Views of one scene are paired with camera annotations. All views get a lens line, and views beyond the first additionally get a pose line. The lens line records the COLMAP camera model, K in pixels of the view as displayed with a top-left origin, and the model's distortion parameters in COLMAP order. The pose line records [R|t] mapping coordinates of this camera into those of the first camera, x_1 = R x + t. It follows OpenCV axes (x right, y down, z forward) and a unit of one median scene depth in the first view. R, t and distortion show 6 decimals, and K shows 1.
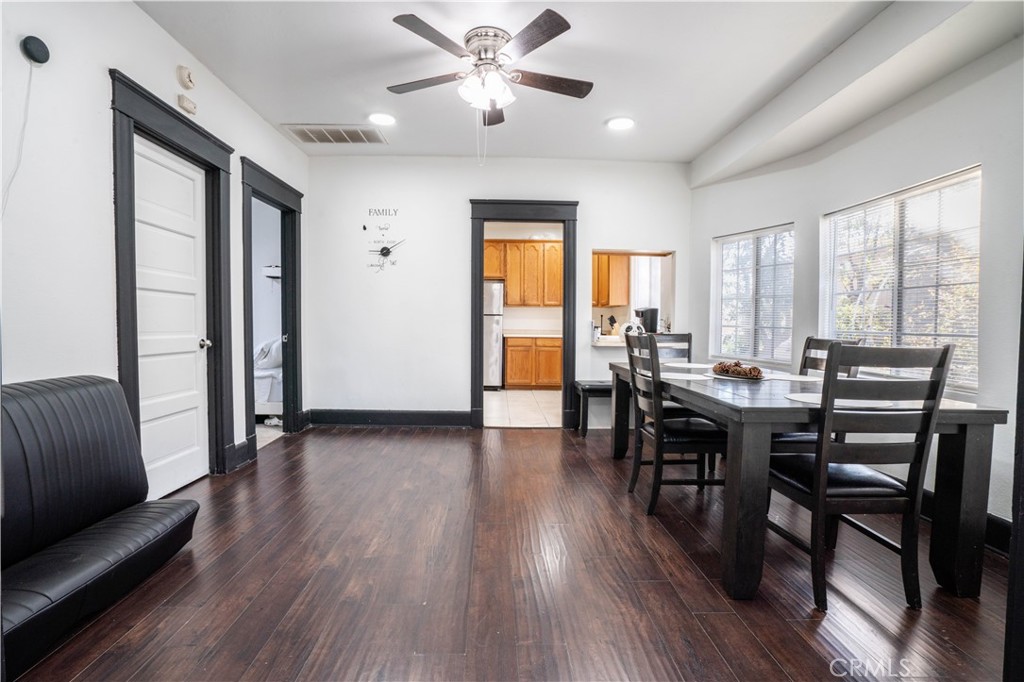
lens RADIAL K [[474.1, 0, 505.4], [0, 474.1, 341.5], [0, 0, 1]] dist [-0.054477, 0.023781]
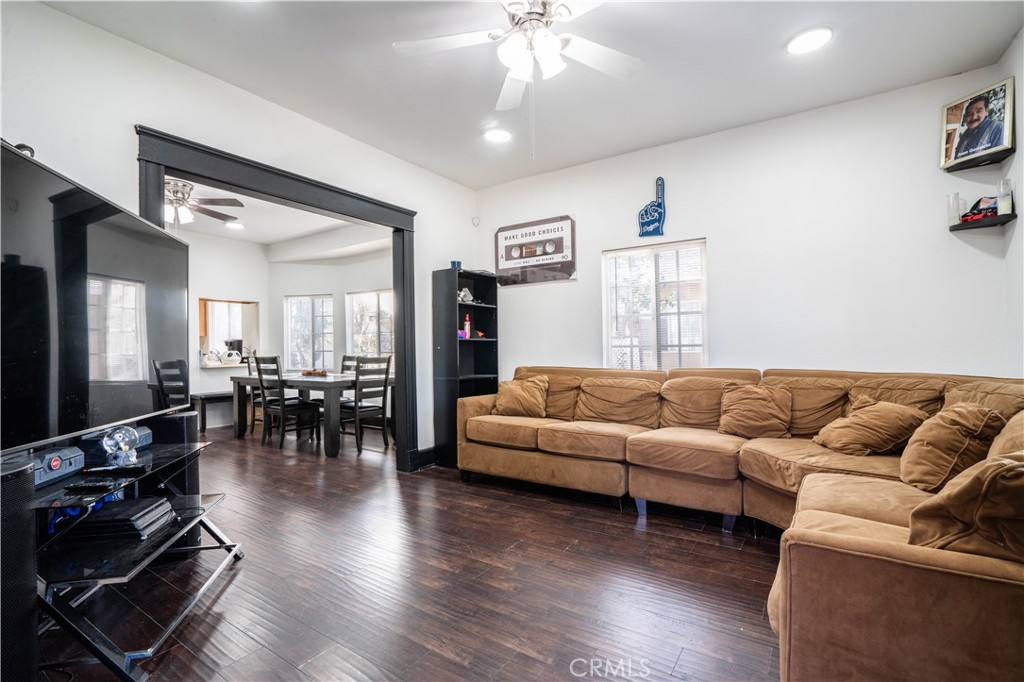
lens RADIAL K [[474.1, 0, 505.4], [0, 474.1, 341.5], [0, 0, 1]] dist [-0.054477, 0.023781]
pose [[0.582030, -0.011076, 0.813092, -0.829204], [0.050773, 0.998451, -0.022743, 0.017007], [-0.811580, 0.054520, 0.581691, -1.052951]]
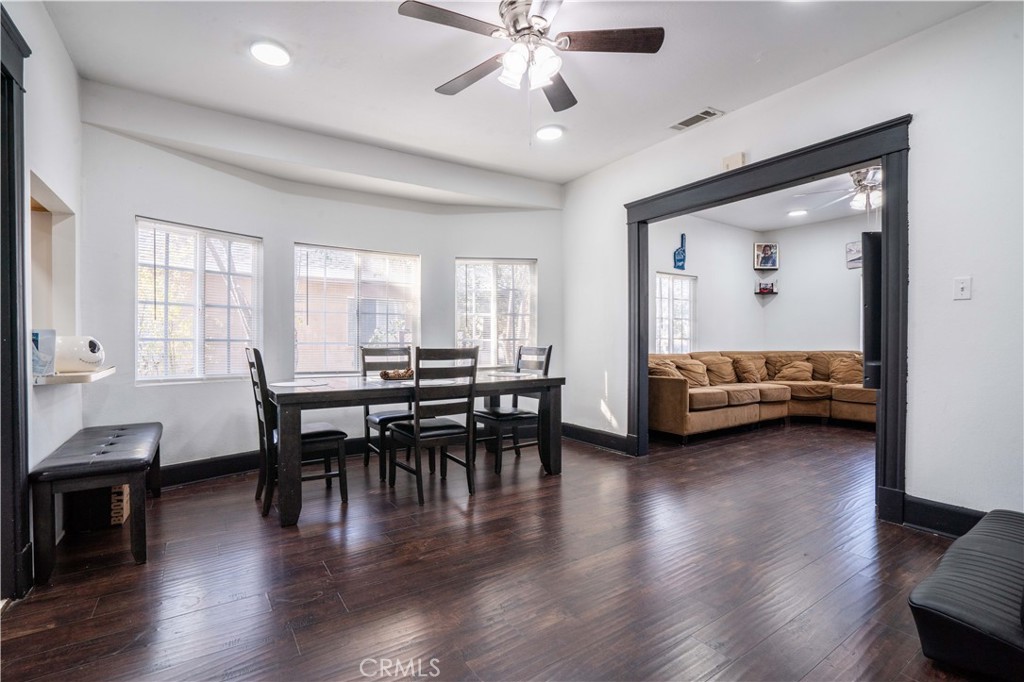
lens RADIAL K [[474.1, 0, 505.4], [0, 474.1, 341.5], [0, 0, 1]] dist [-0.054477, 0.023781]
pose [[-0.528421, -0.013121, 0.848881, -0.893501], [0.026540, 0.999137, 0.031964, -0.076552], [-0.848567, 0.039420, -0.527617, 1.801740]]
